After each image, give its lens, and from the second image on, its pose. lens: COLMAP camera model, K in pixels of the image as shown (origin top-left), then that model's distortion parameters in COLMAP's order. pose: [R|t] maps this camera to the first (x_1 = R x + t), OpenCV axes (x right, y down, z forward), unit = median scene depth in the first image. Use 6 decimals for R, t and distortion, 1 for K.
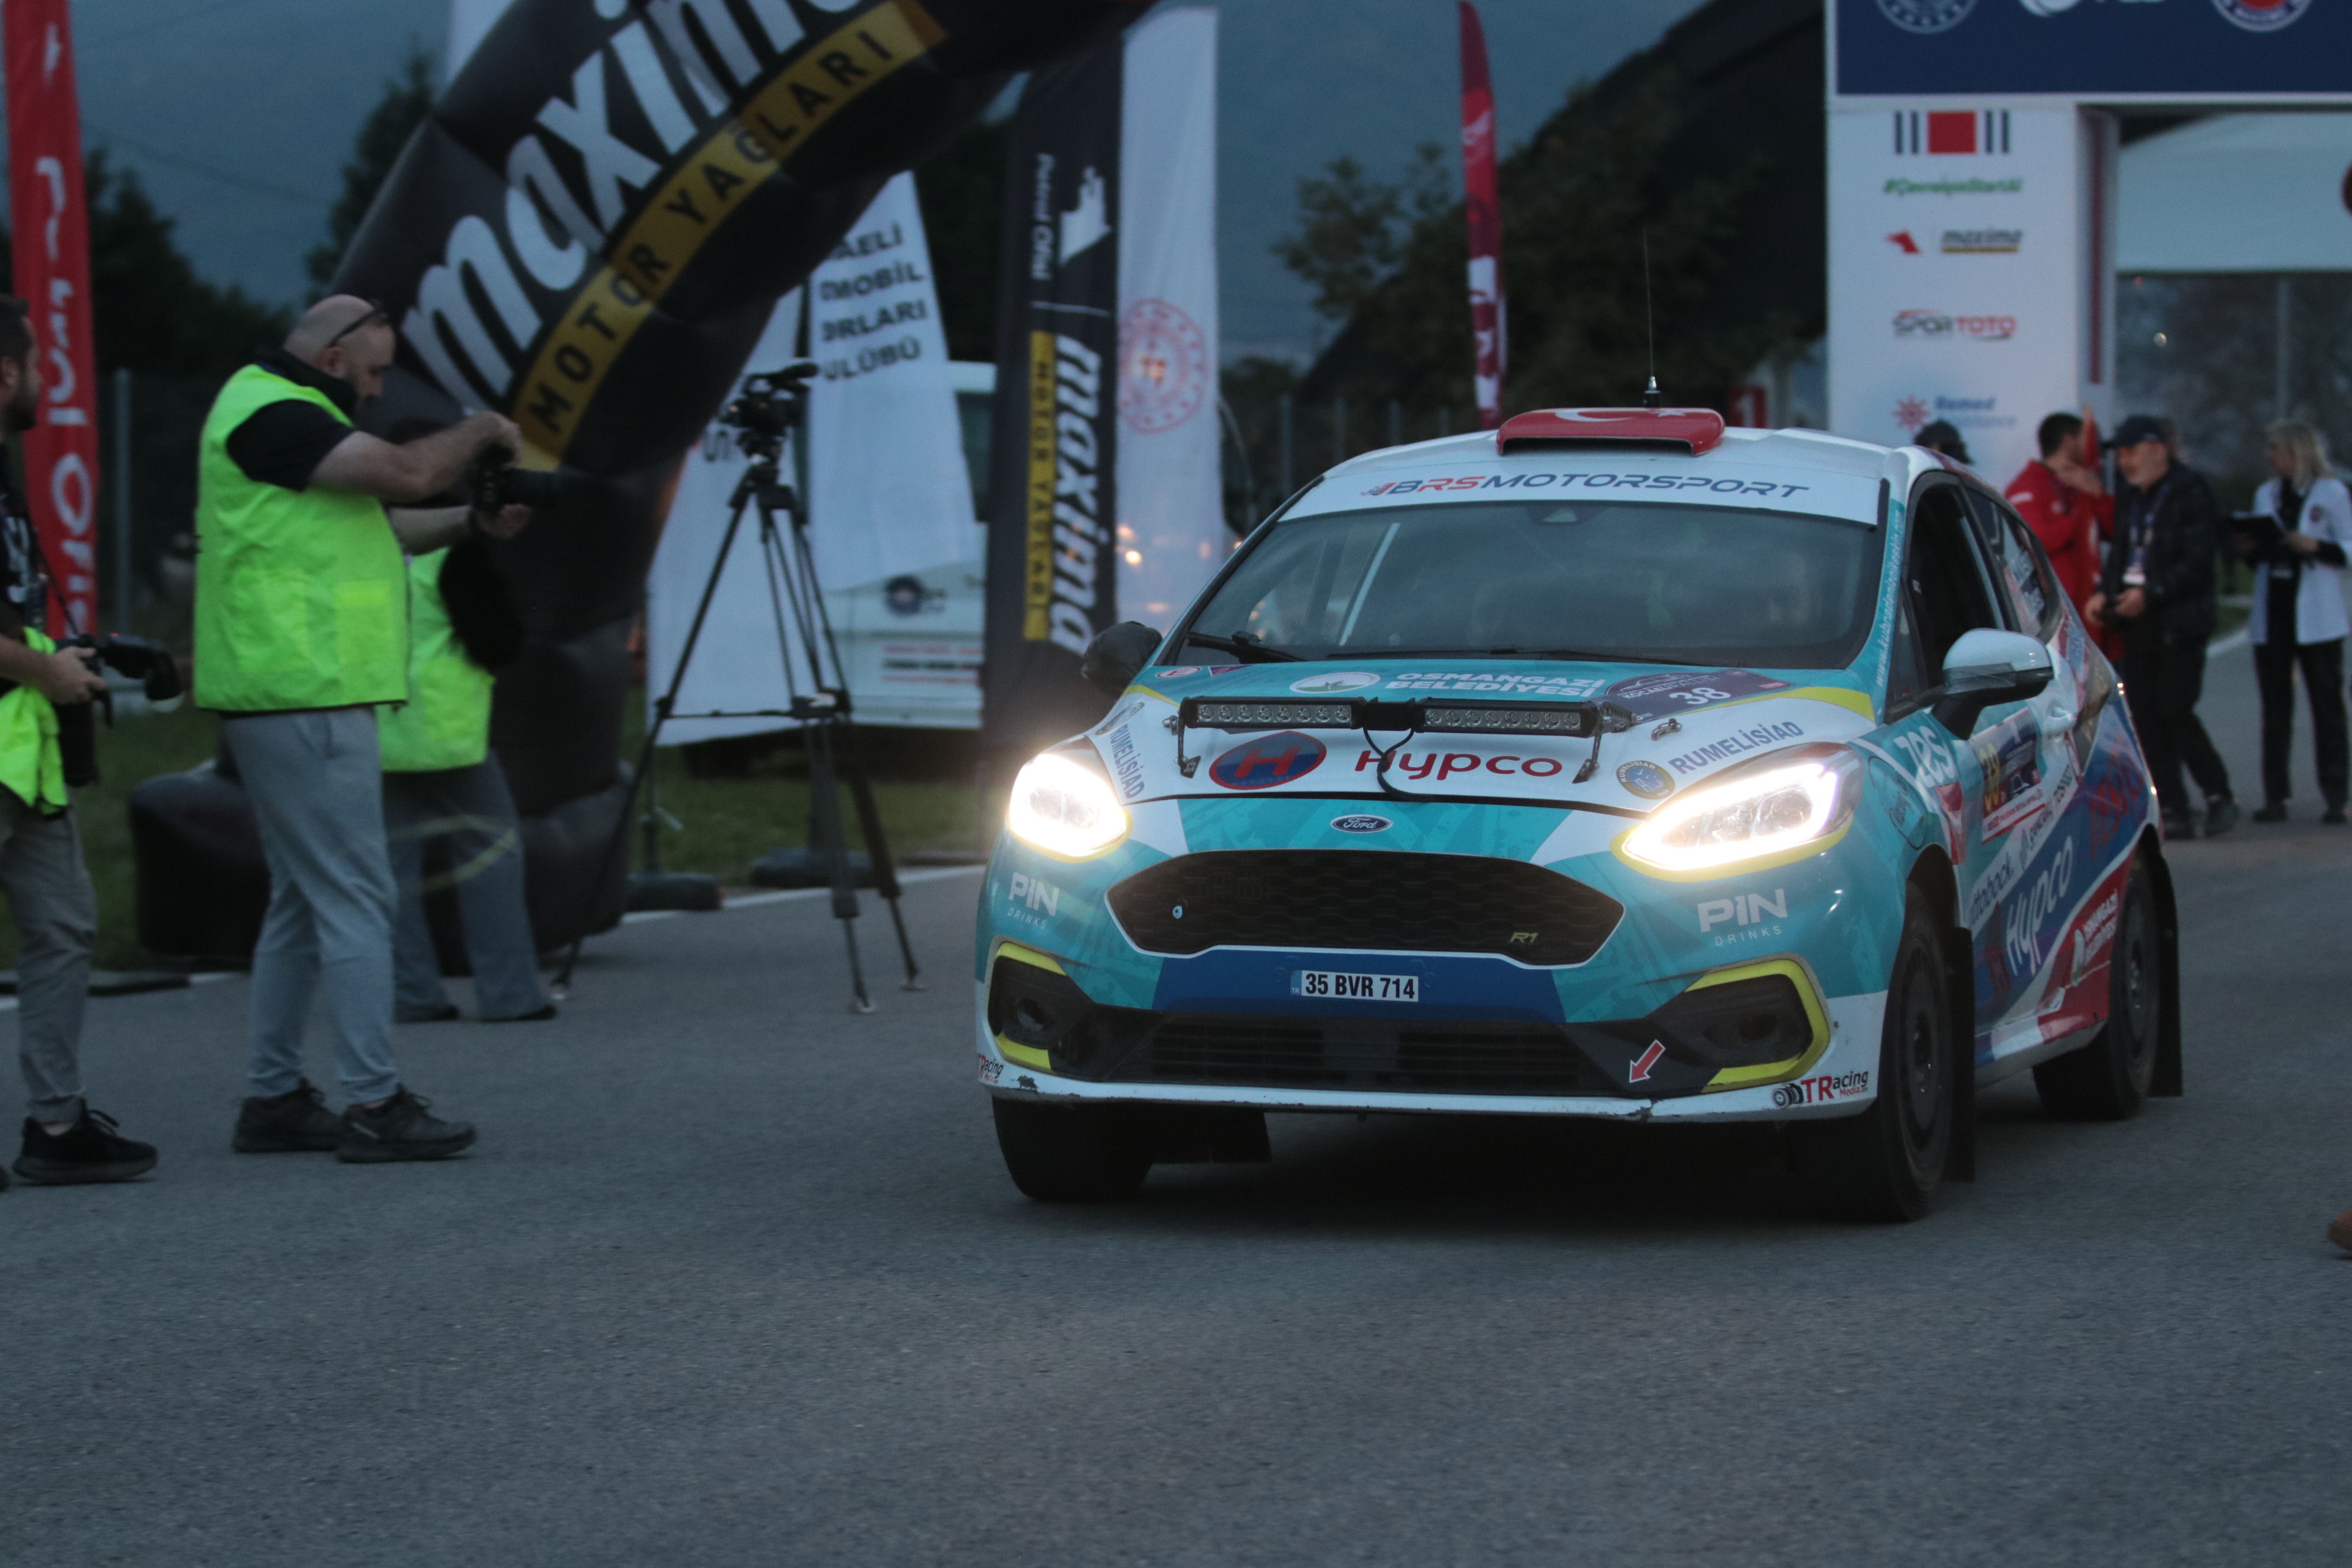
lens RADIAL K [[7707.4, 0, 1176.0], [0, 7707.4, 784.0], [0, 0, 1]] dist [0.016140, -15.819612]
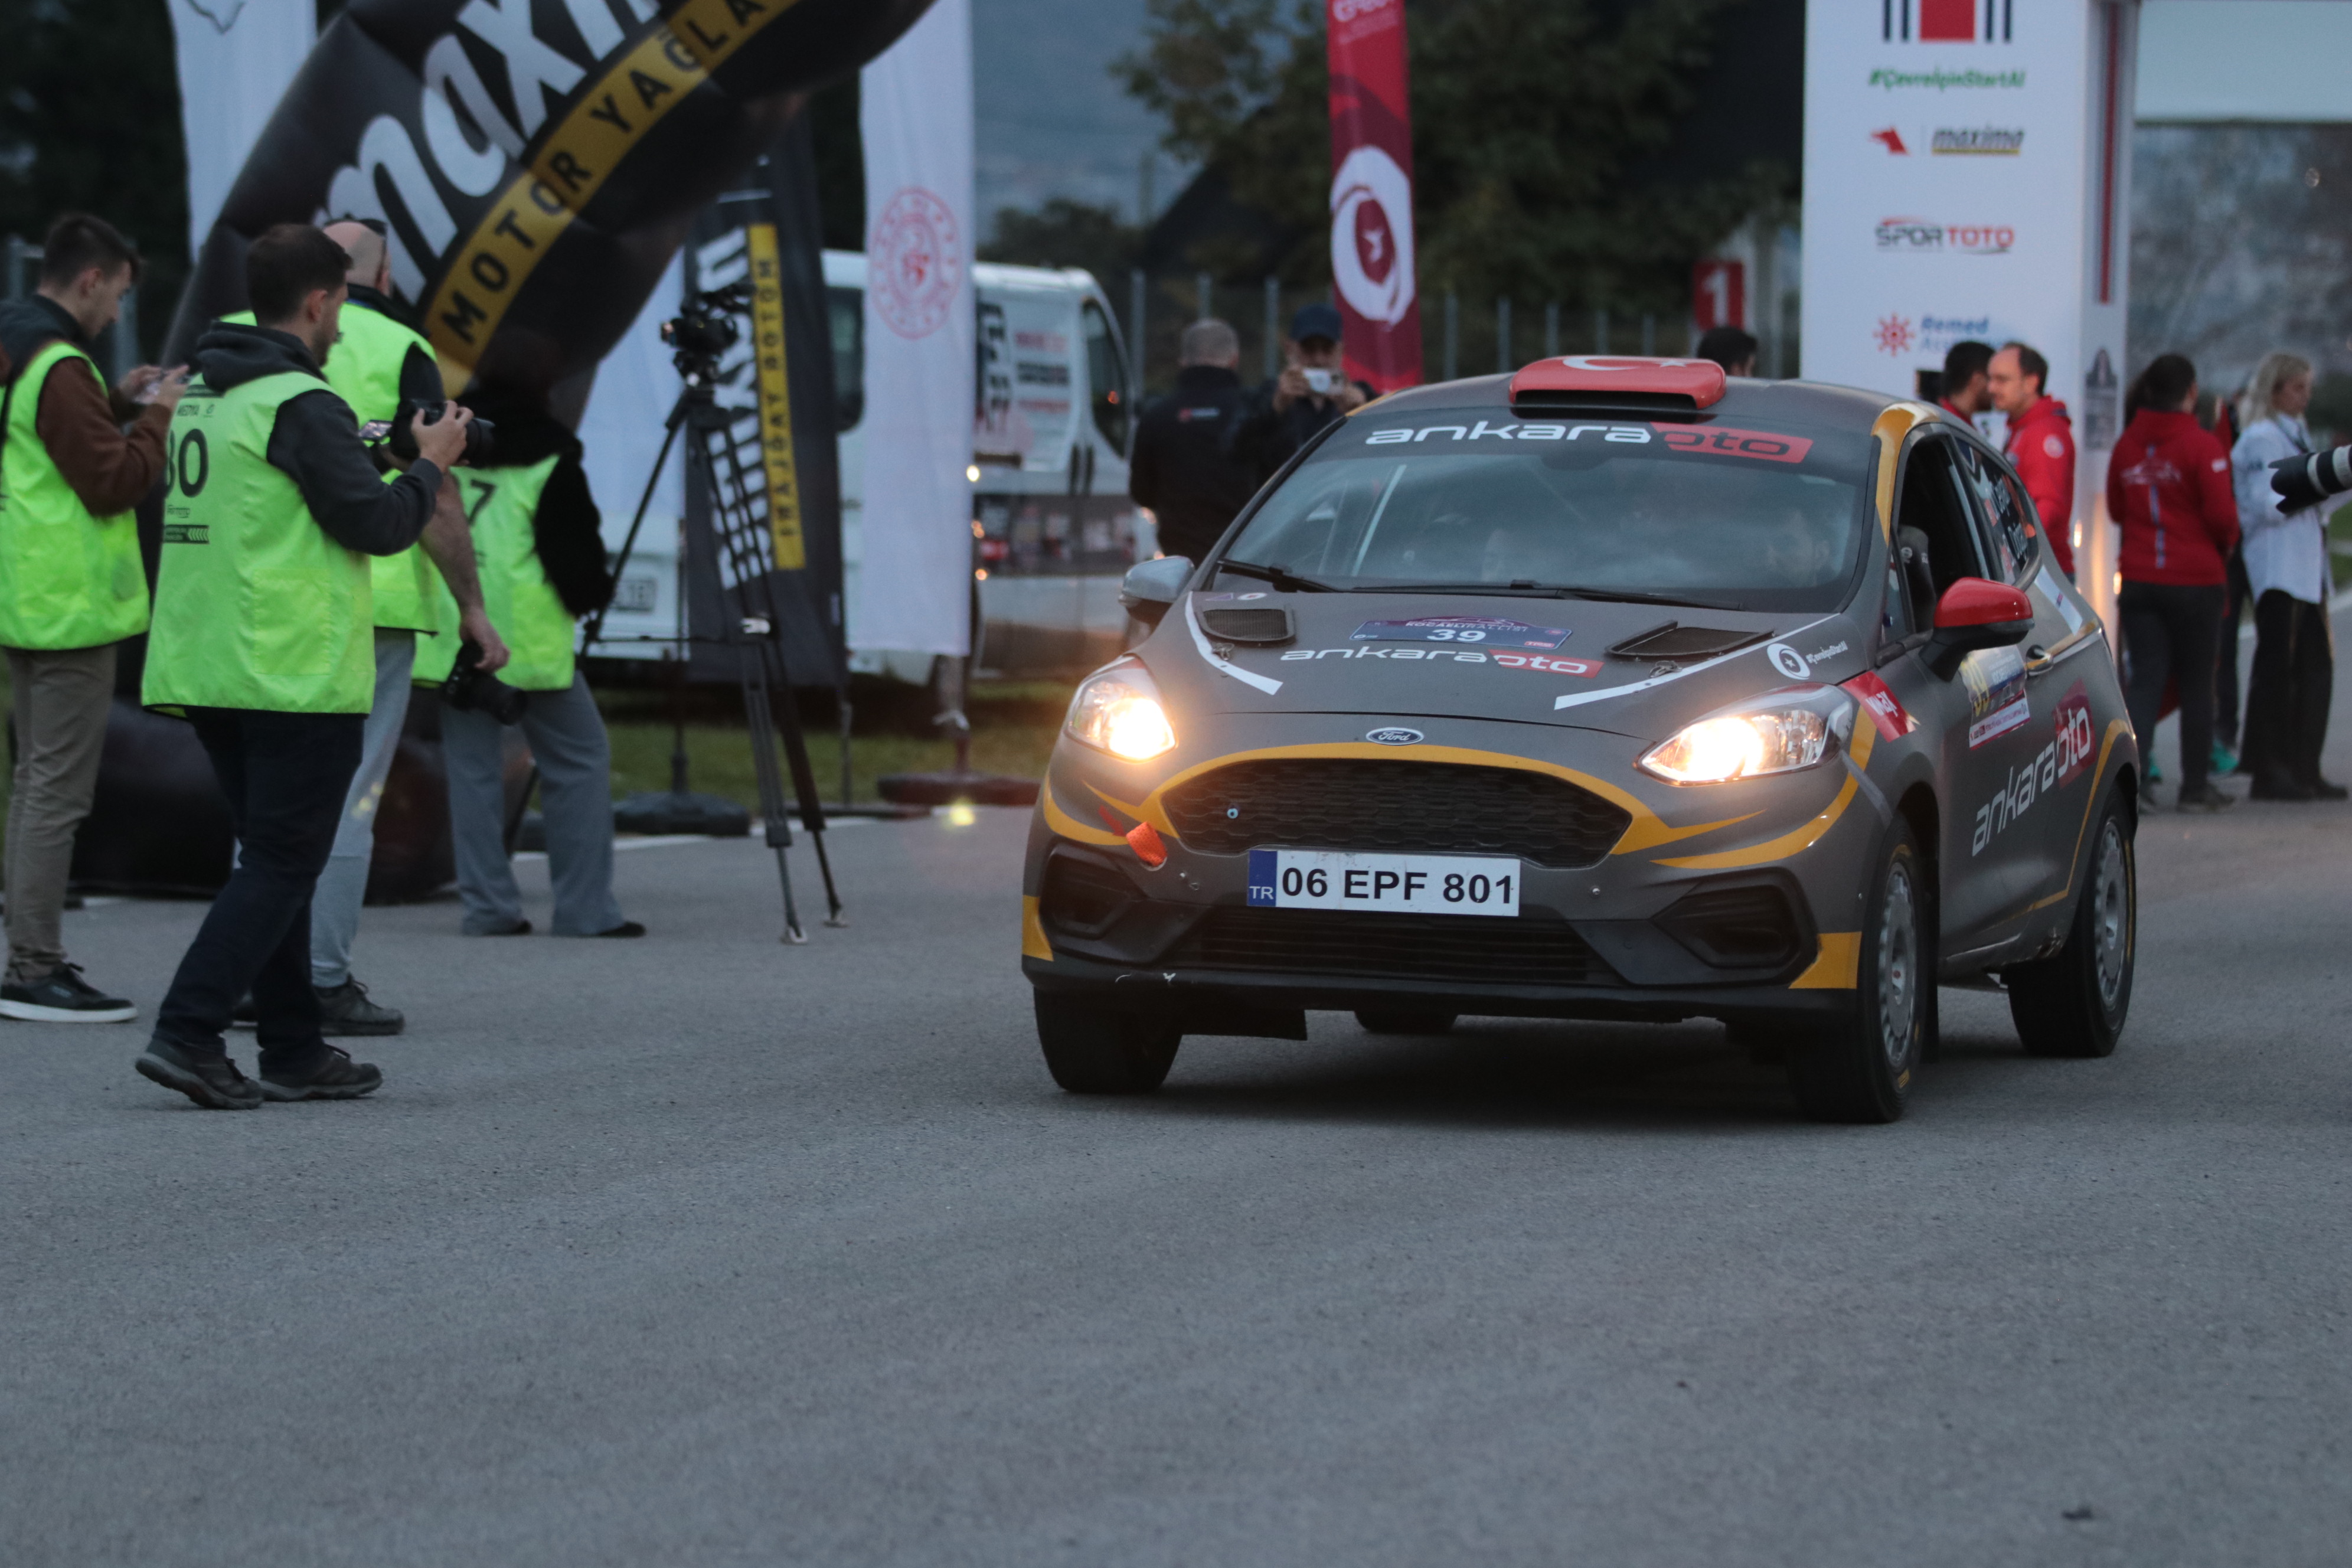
lens RADIAL K [[10995.7, 0, 1172.7], [0, 10995.7, 96.9], [0, 0, 1]] dist [-1.620839, 130.601717]
pose [[0.999462, 0.023372, 0.022993, -0.024666], [-0.021894, 0.997802, -0.062551, 0.007434], [-0.024404, 0.062014, 0.997777, -0.373260]]
